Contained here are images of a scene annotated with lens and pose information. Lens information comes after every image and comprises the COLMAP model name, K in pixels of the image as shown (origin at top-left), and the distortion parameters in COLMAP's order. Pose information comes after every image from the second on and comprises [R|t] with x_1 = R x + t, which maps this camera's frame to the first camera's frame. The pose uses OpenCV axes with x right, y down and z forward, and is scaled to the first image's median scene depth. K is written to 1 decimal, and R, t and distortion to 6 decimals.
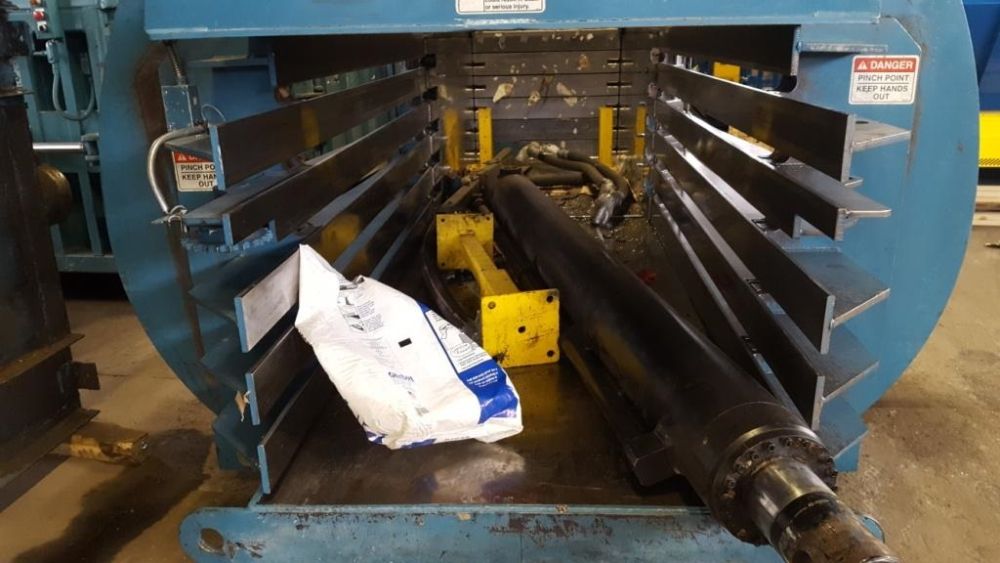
lens RADIAL K [[755.5, 0, 494.7], [0, 755.5, 286.0], [0, 0, 1]] dist [0.070392, -0.027257]
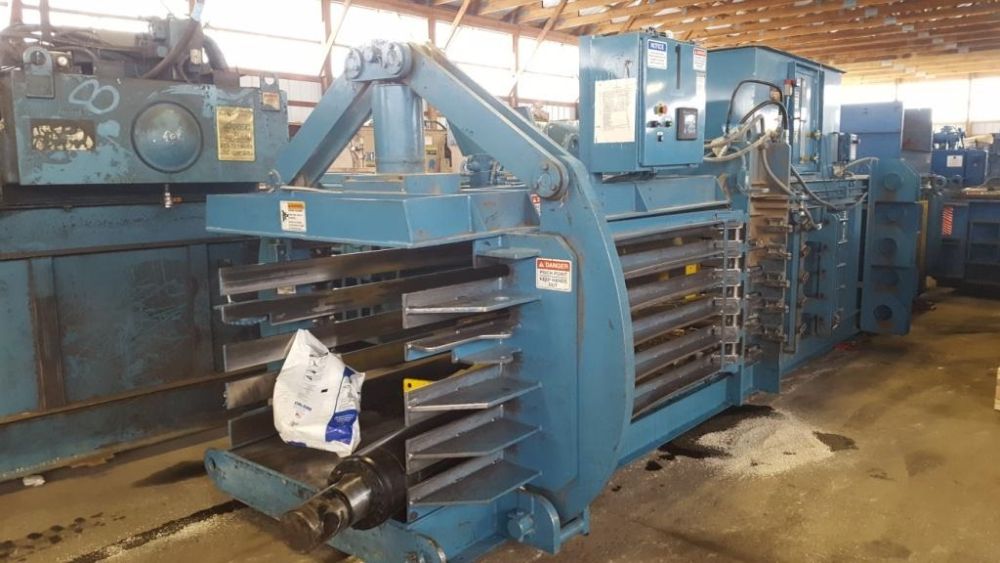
lens RADIAL K [[755.5, 0, 500.9], [0, 755.5, 278.3], [0, 0, 1]] dist [0.070392, -0.027257]
pose [[0.788446, 0.094659, -0.607777, 1.175892], [-0.184720, 0.978918, -0.087167, -0.097928], [0.586713, 0.180994, 0.789309, -0.211017]]
